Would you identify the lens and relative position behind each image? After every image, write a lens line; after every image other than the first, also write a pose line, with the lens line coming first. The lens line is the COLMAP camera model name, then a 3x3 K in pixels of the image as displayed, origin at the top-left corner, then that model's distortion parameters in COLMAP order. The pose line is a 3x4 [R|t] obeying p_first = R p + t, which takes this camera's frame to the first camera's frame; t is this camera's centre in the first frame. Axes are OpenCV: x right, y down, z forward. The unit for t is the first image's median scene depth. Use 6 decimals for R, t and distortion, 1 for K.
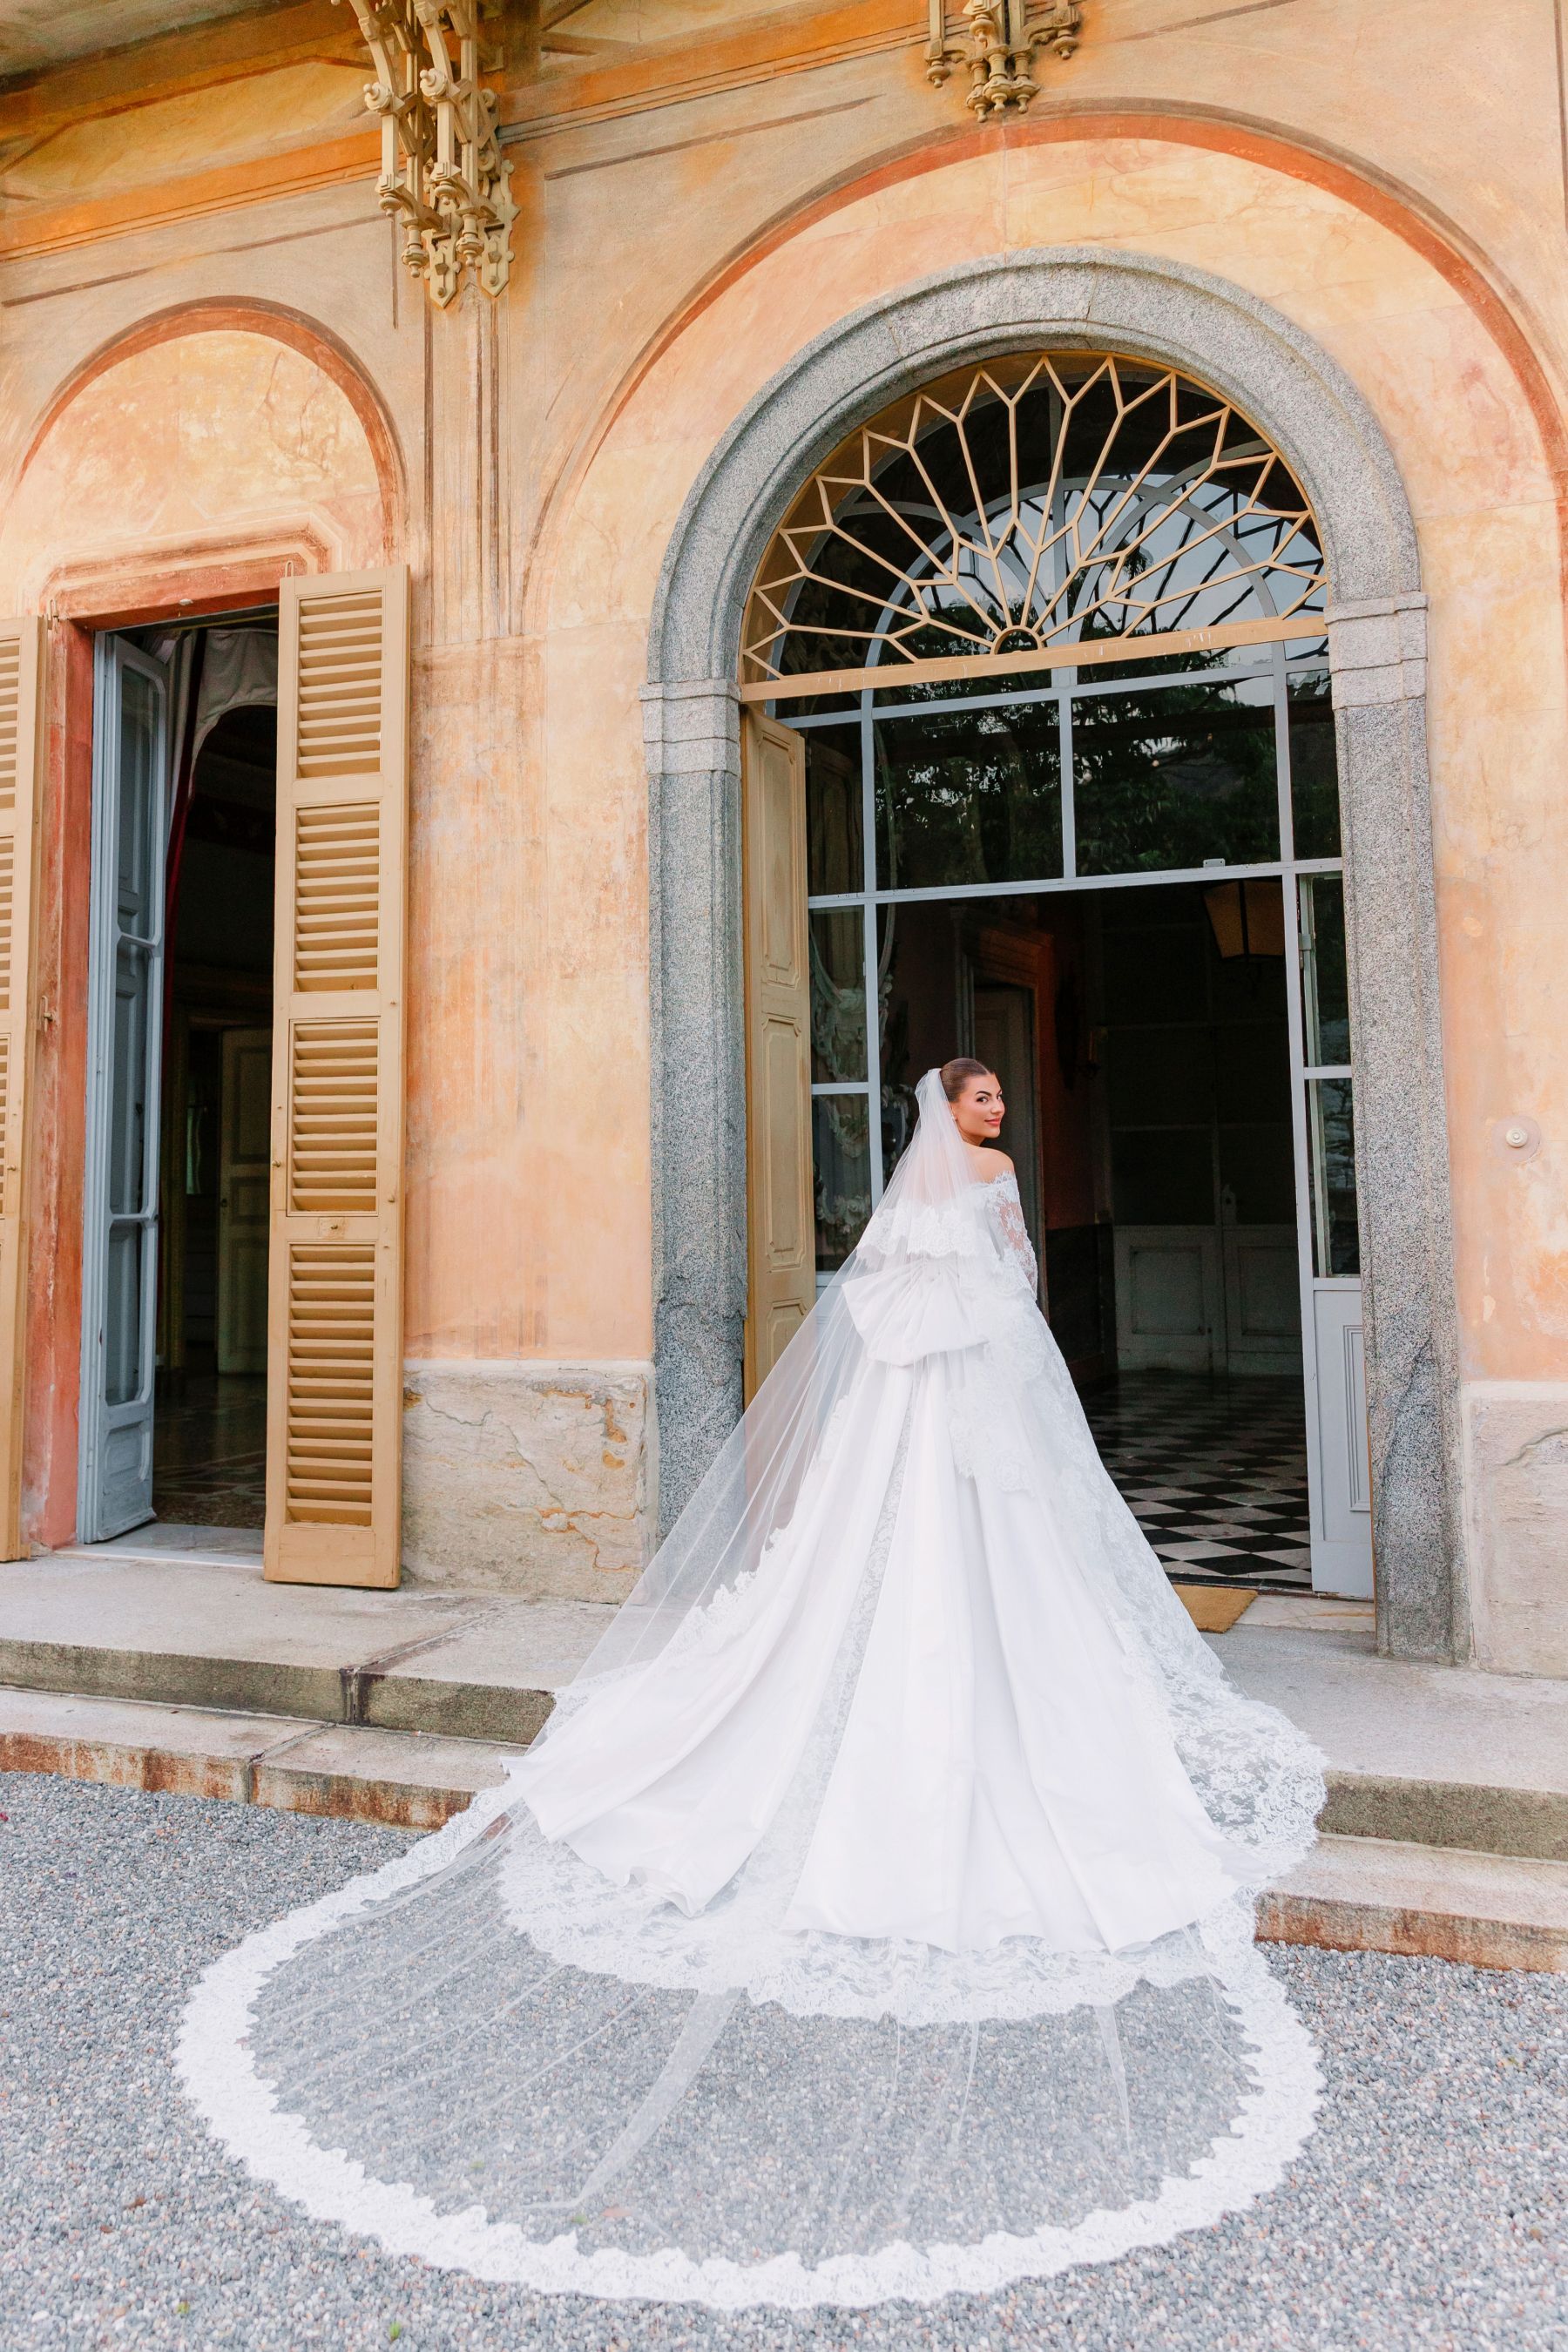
lens RADIAL K [[1967.8, 0, 780.6], [0, 1967.8, 973.0], [0, 0, 1]] dist [0.031843, -0.018600]
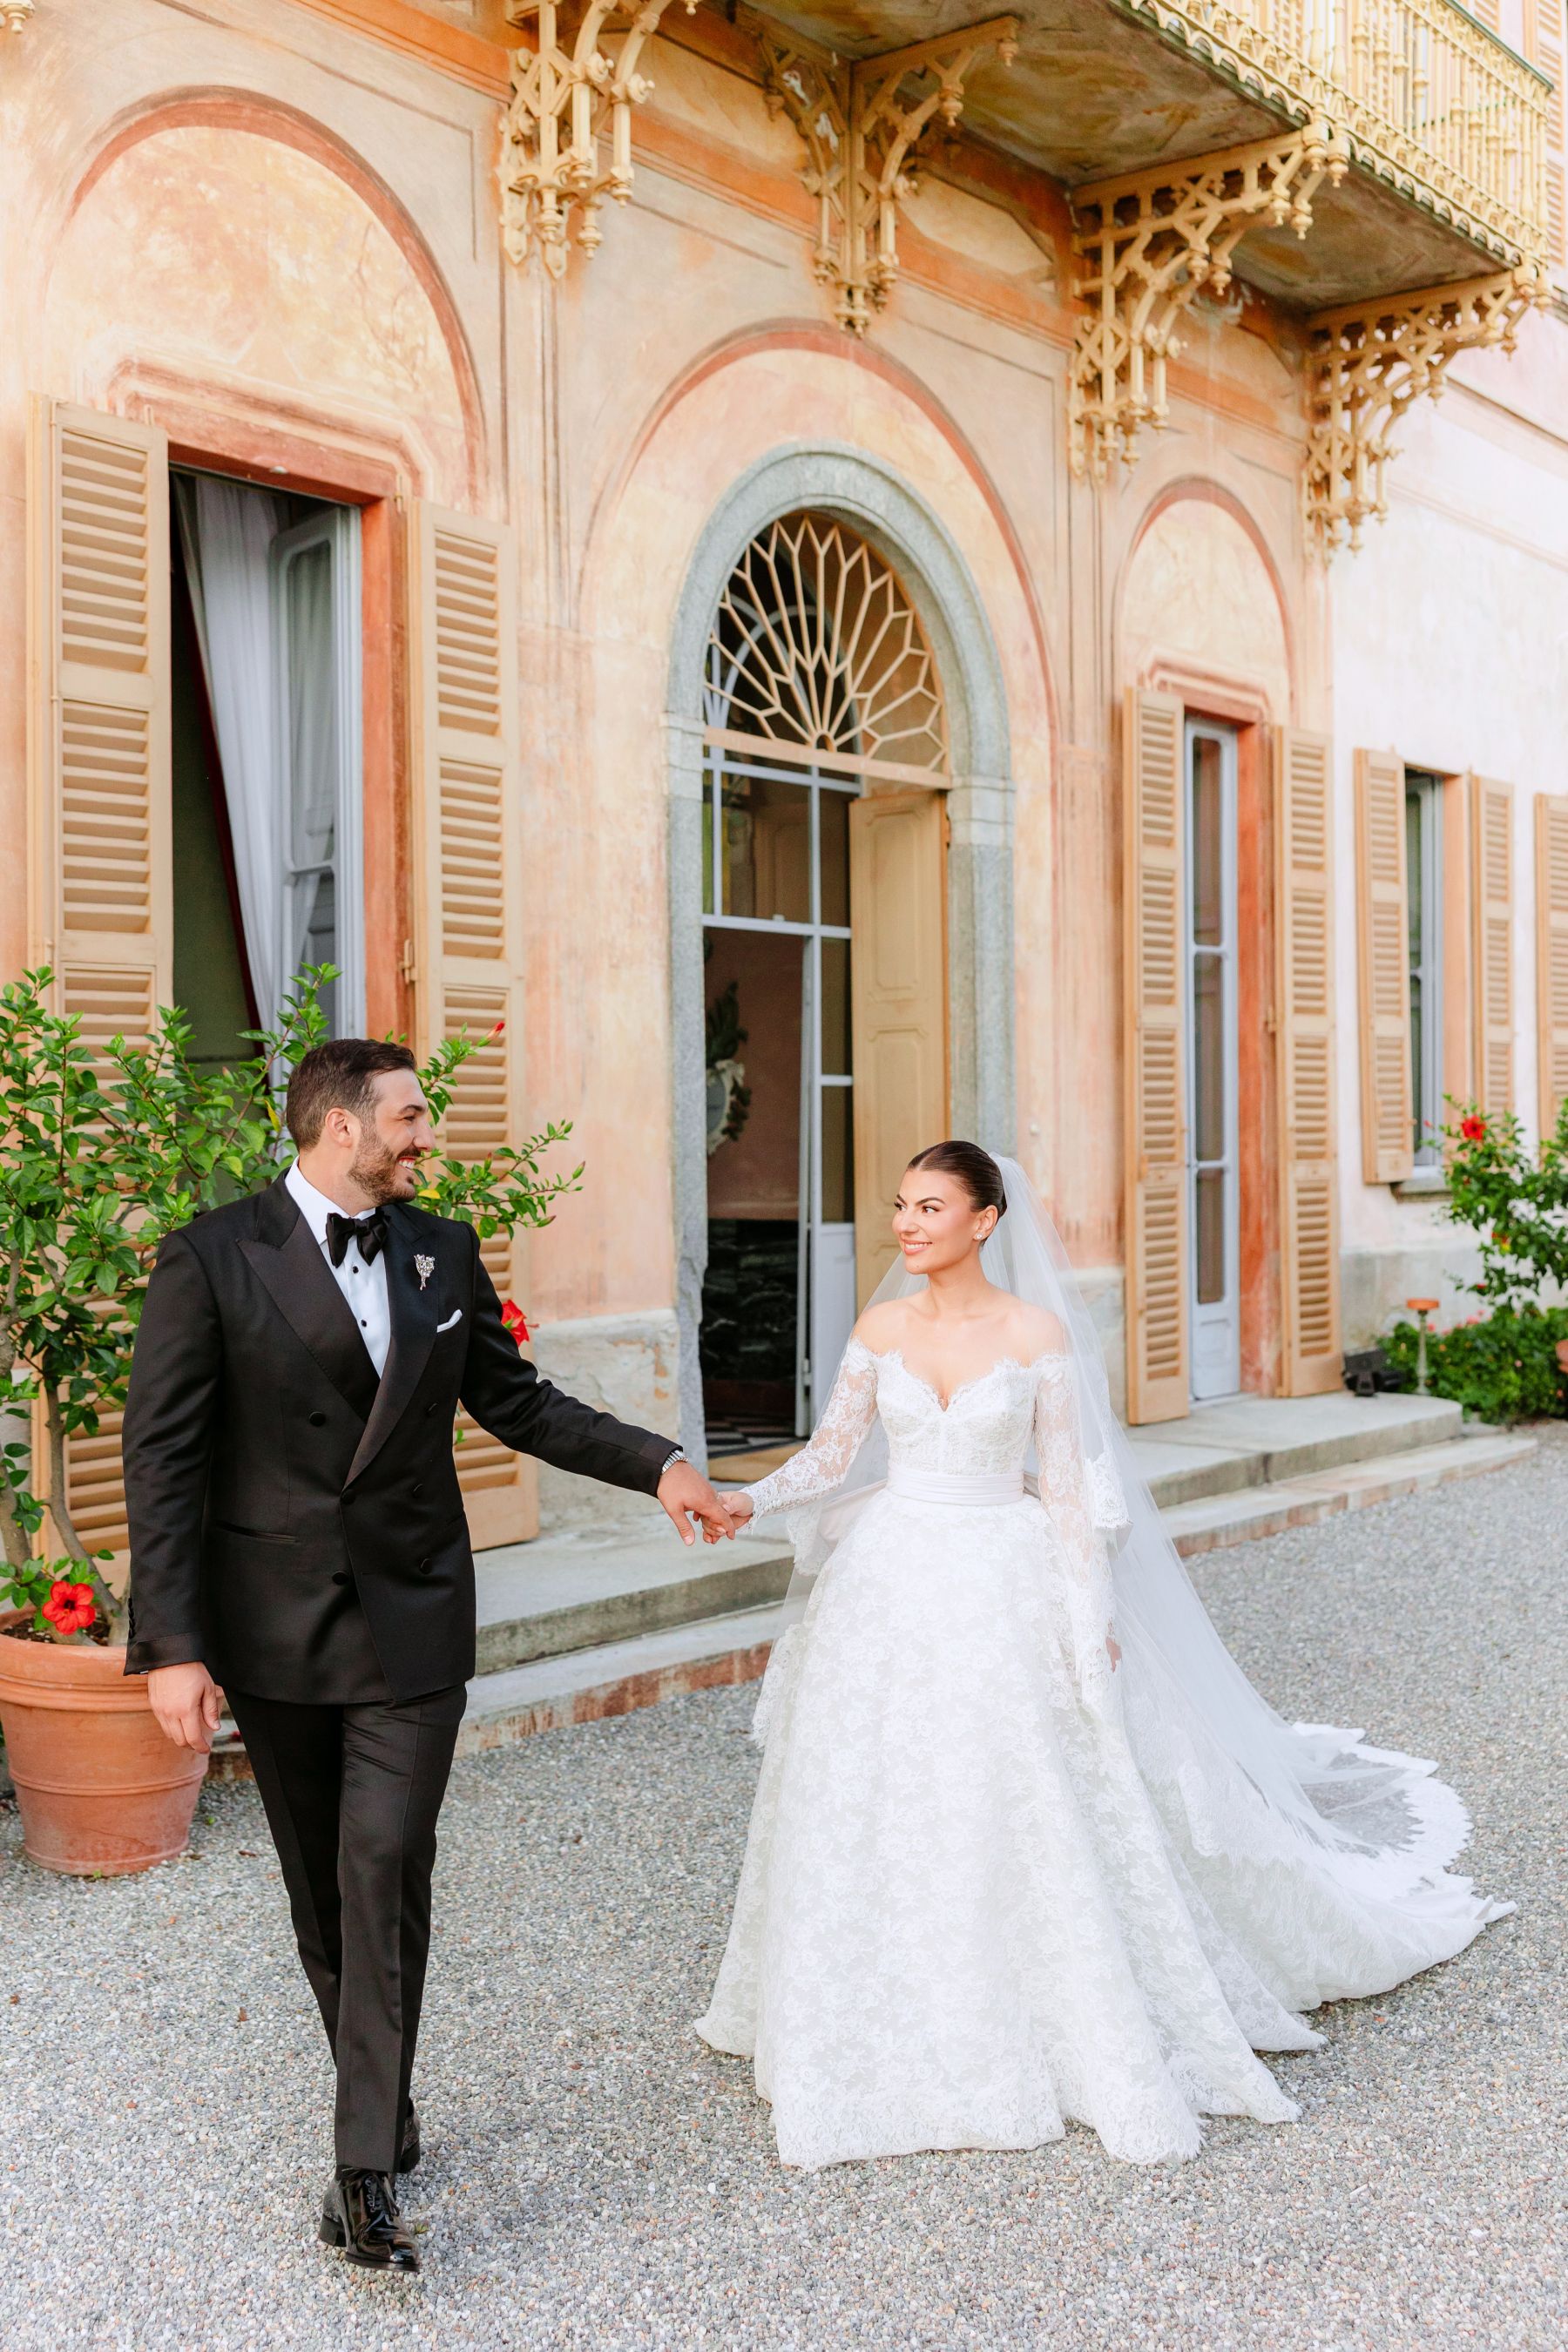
lens RADIAL K [[2712.4, 0, 787.1], [0, 2712.4, 1172.4], [0, 0, 1]] dist [0.014251, 0.000000]
pose [[0.230574, 0.000335, 0.973055, -1.554237], [-0.091575, 0.995569, 0.021357, 0.074698], [-0.968736, -0.094032, 0.229583, 0.556507]]
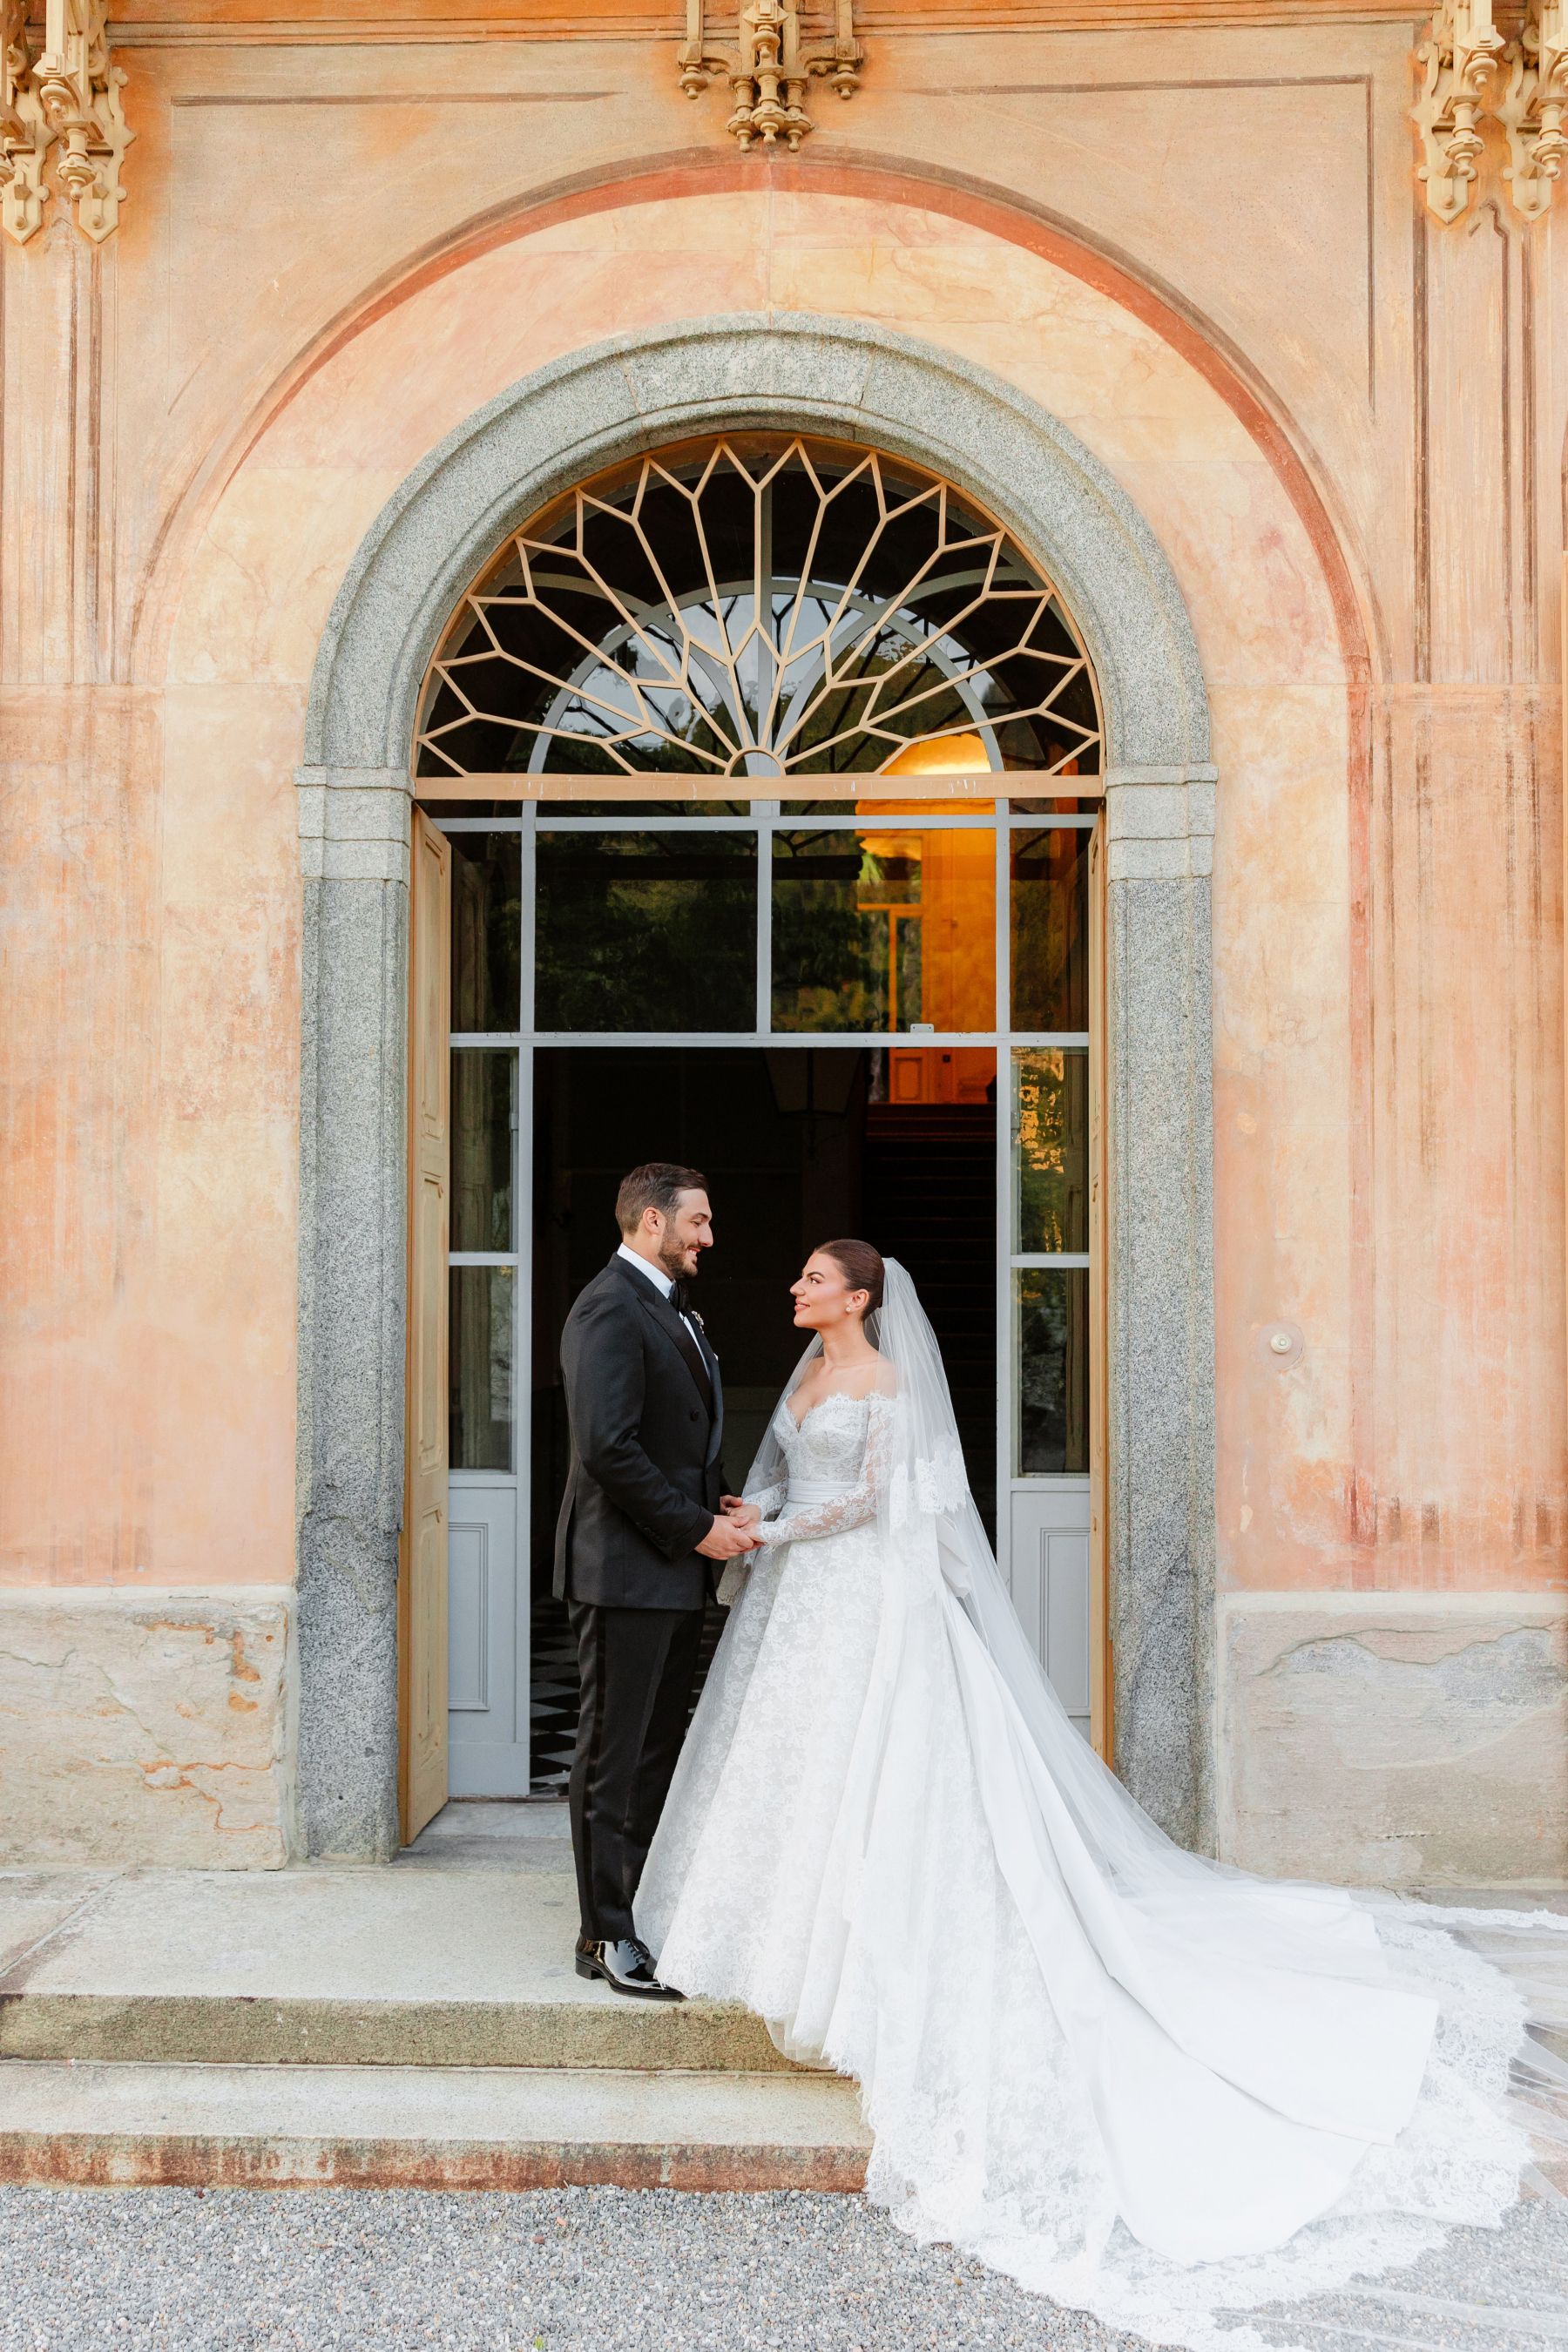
lens RADIAL K [[2119.0, 0, 763.2], [0, 2119.0, 1224.9], [0, 0, 1]] dist [-0.002434, 0.023685]
pose [[0.934791, 0.030147, 0.353916, -0.195246], [-0.053896, 0.996893, 0.057436, -0.017278], [-0.351085, -0.072765, 0.933512, 0.097886]]
